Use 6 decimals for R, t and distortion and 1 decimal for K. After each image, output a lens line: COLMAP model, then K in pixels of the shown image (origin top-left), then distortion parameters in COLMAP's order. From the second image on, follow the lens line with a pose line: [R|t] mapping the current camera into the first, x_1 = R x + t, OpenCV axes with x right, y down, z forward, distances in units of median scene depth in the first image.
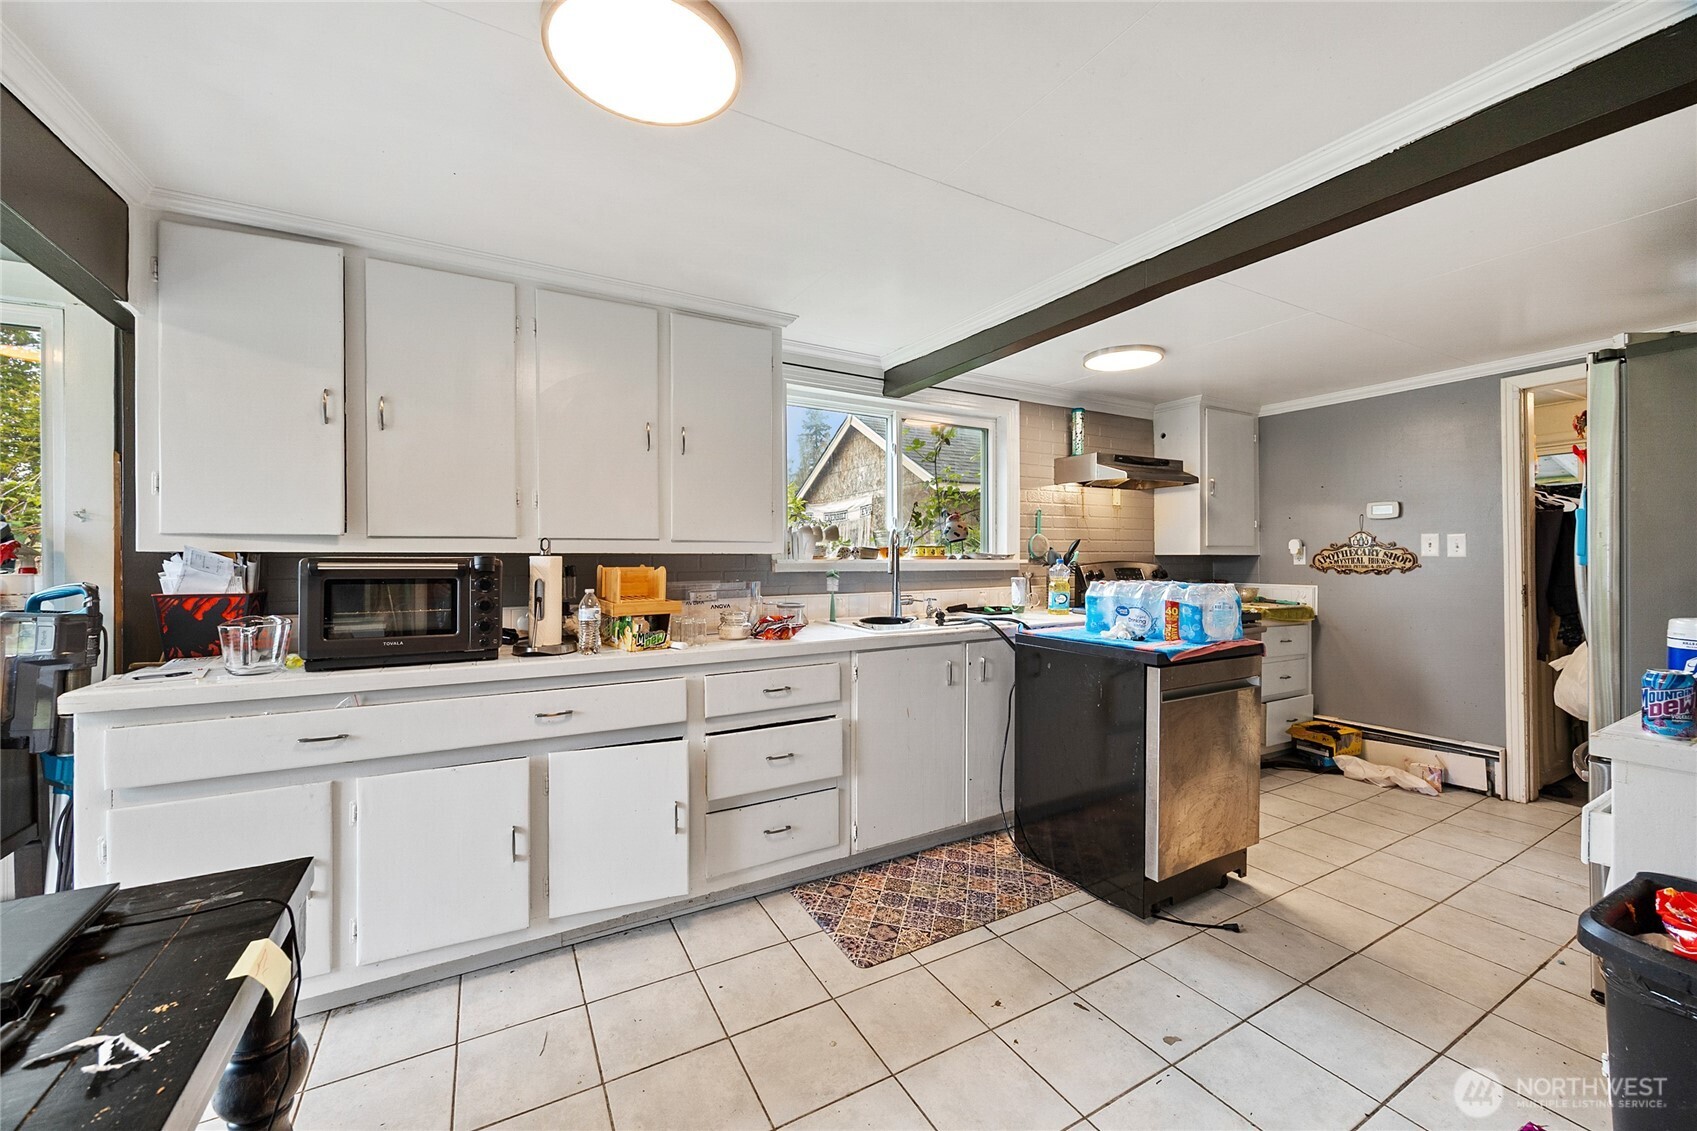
lens RADIAL K [[649.2, 0, 845.4], [0, 649.2, 567.0], [0, 0, 1]] dist [0.000240, 0.000174]
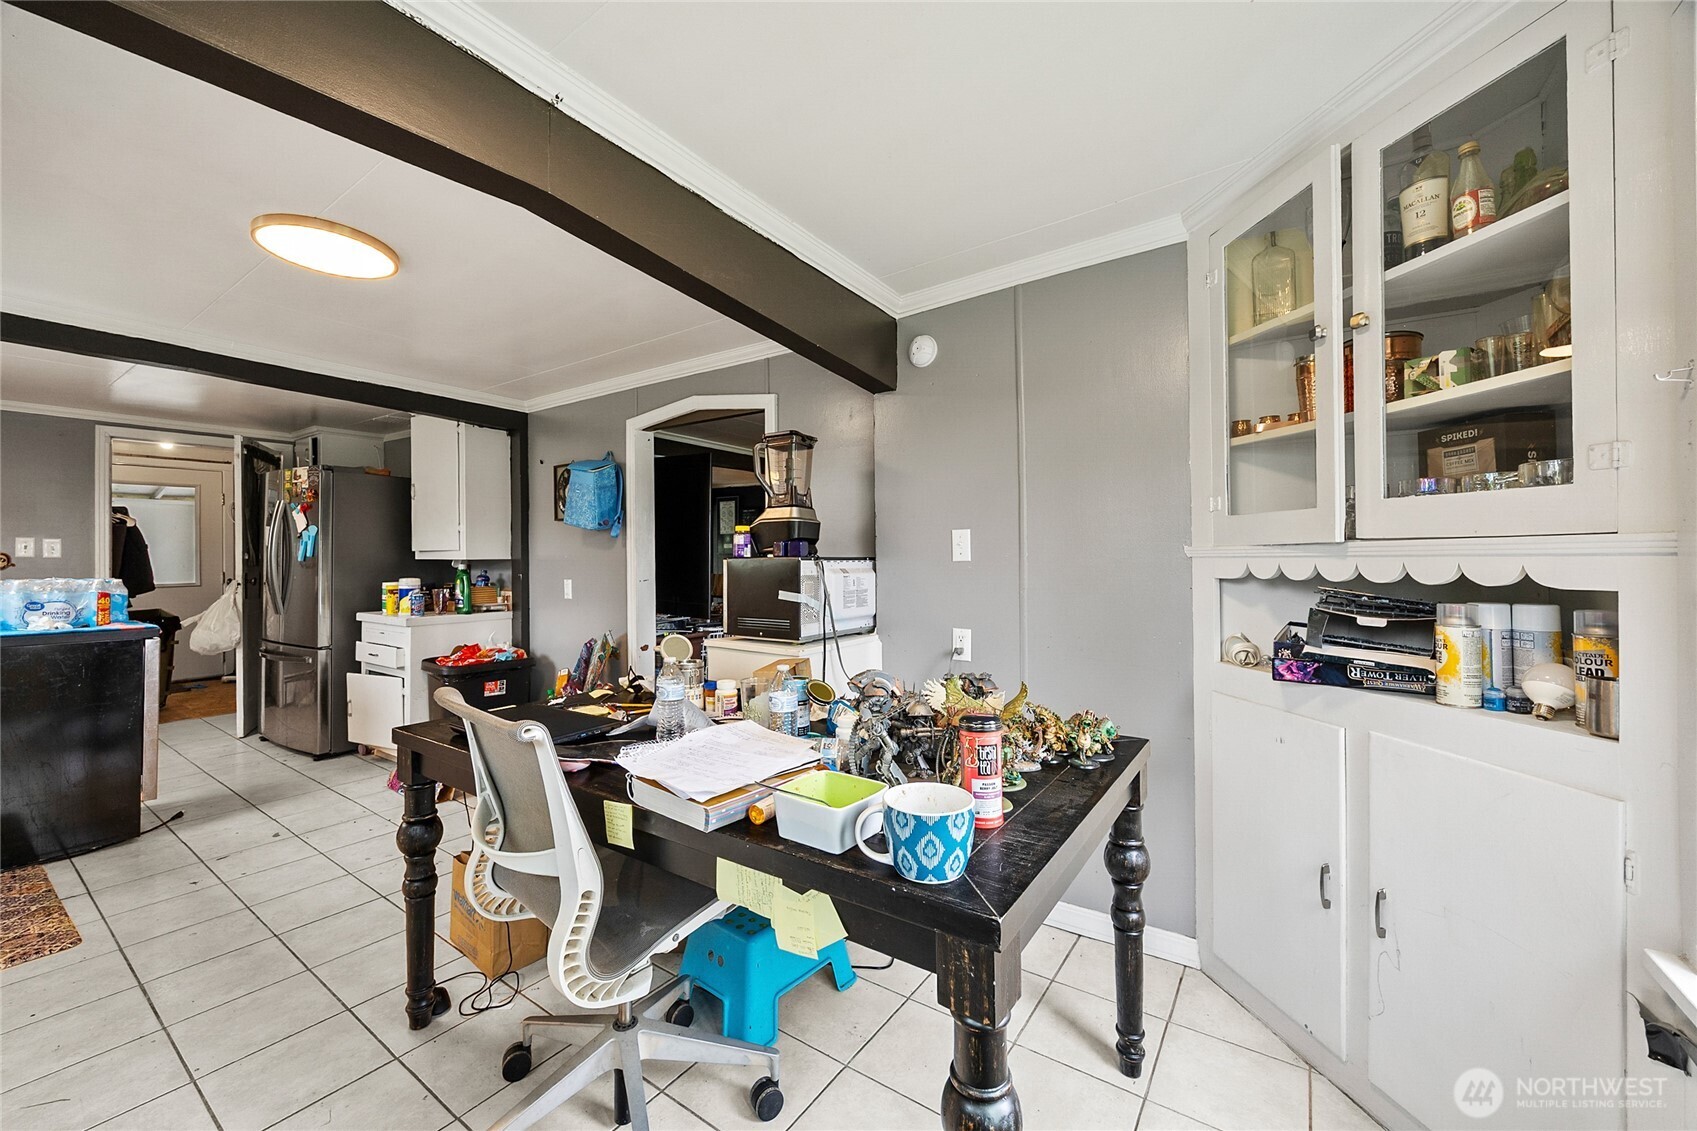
lens RADIAL K [[660.2, 0, 843.4], [0, 660.2, 546.5], [0, 0, 1]] dist [-0.000552, 0.000291]
pose [[-0.435185, 0.016025, 0.900199, -1.321273], [0.015009, 0.999832, -0.010543, -0.000700], [-0.900216, 0.008922, -0.435352, 0.299060]]
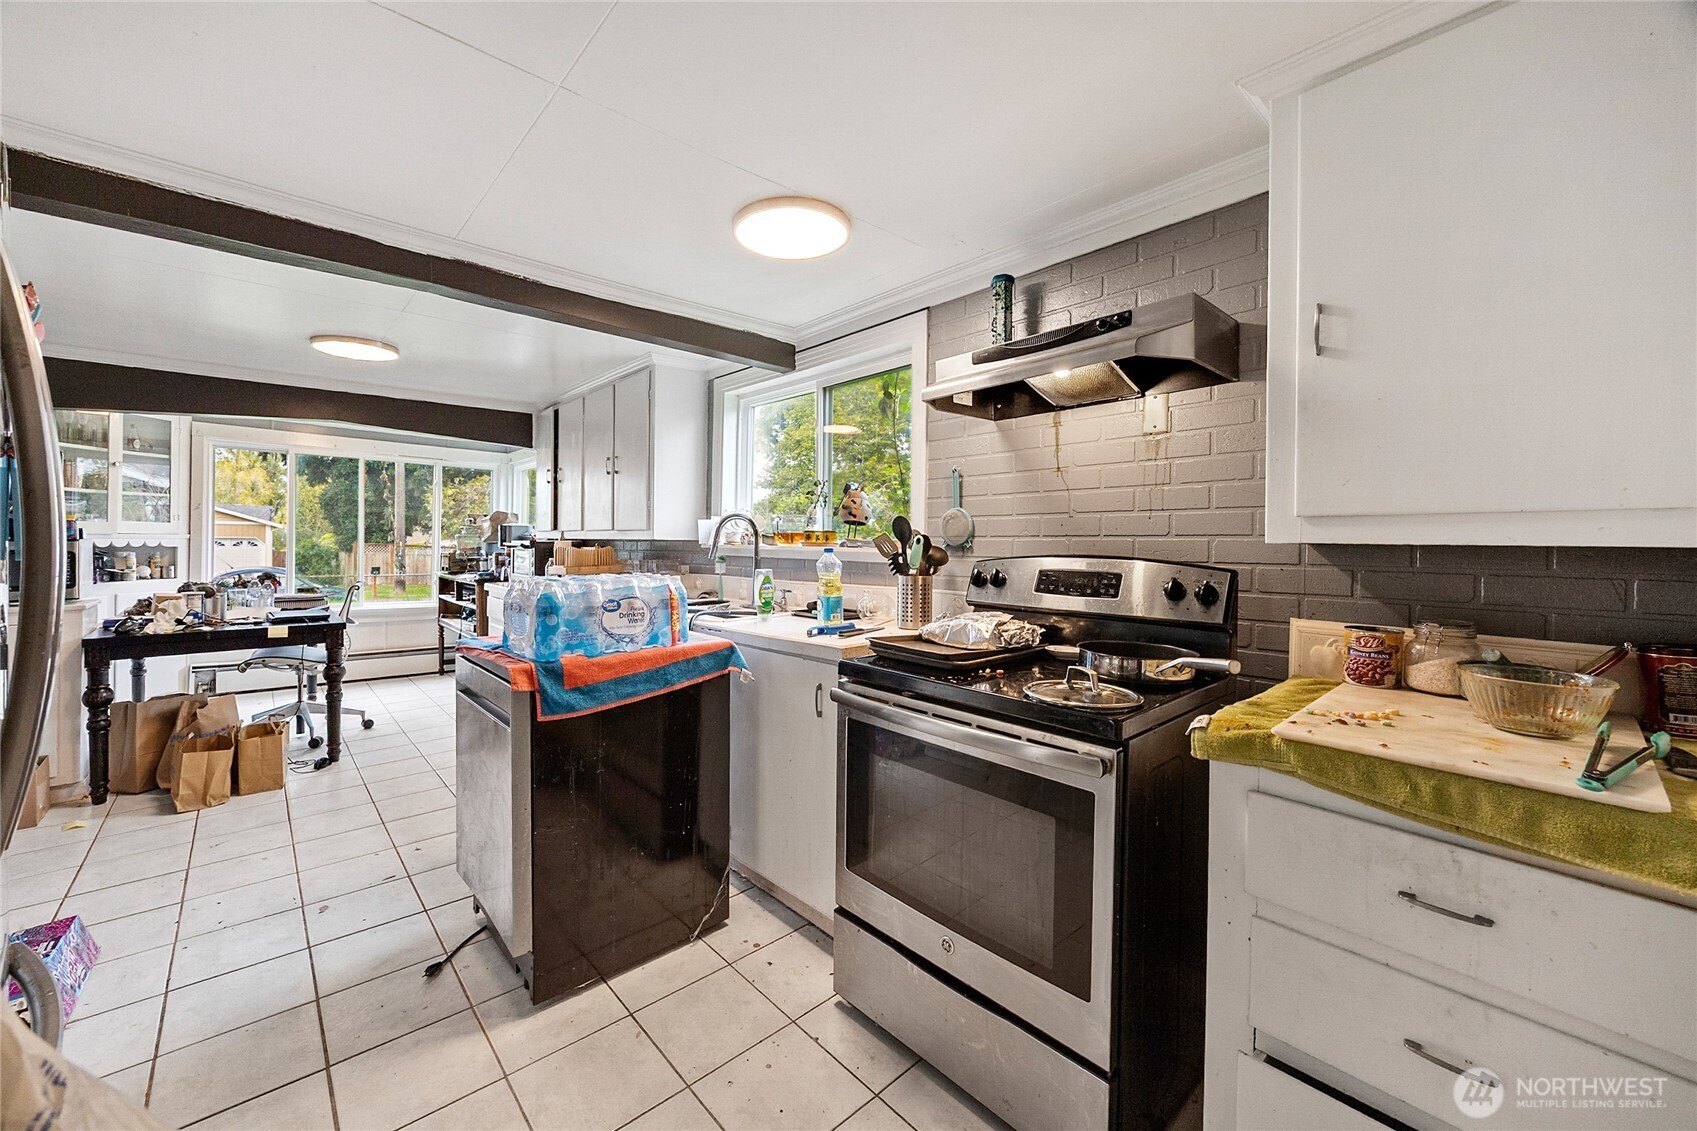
lens RADIAL K [[660.2, 0, 843.4], [0, 660.2, 546.5], [0, 0, 1]] dist [-0.000552, 0.000291]
pose [[0.223472, 0.008778, -0.974671, 1.534807], [-0.015855, 0.999860, 0.005369, -0.024748], [0.974581, 0.014253, 0.223580, 1.294083]]
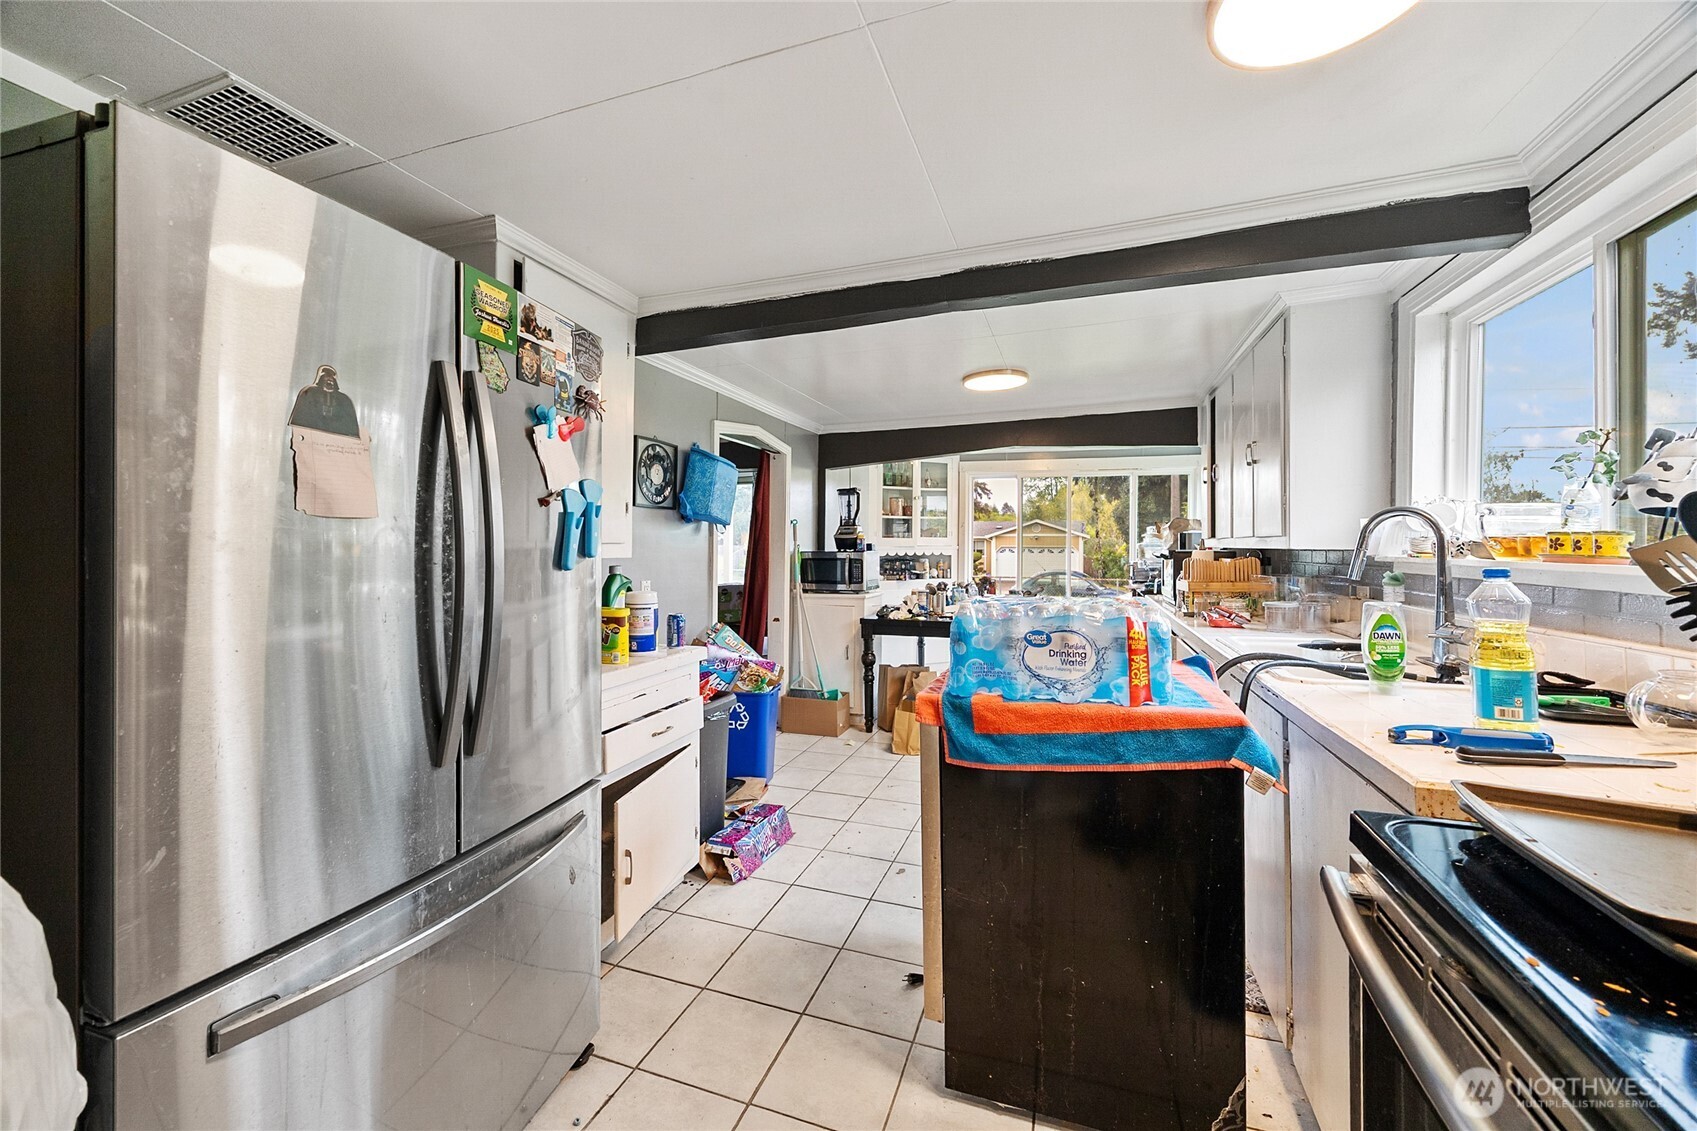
lens RADIAL K [[660.2, 0, 843.4], [0, 660.2, 546.5], [0, 0, 1]] dist [-0.000552, 0.000291]
pose [[-0.757178, 0.001893, -0.653206, 1.217846], [-0.003604, 0.999968, 0.007076, -0.035665], [0.653199, 0.007712, -0.757147, 1.567196]]
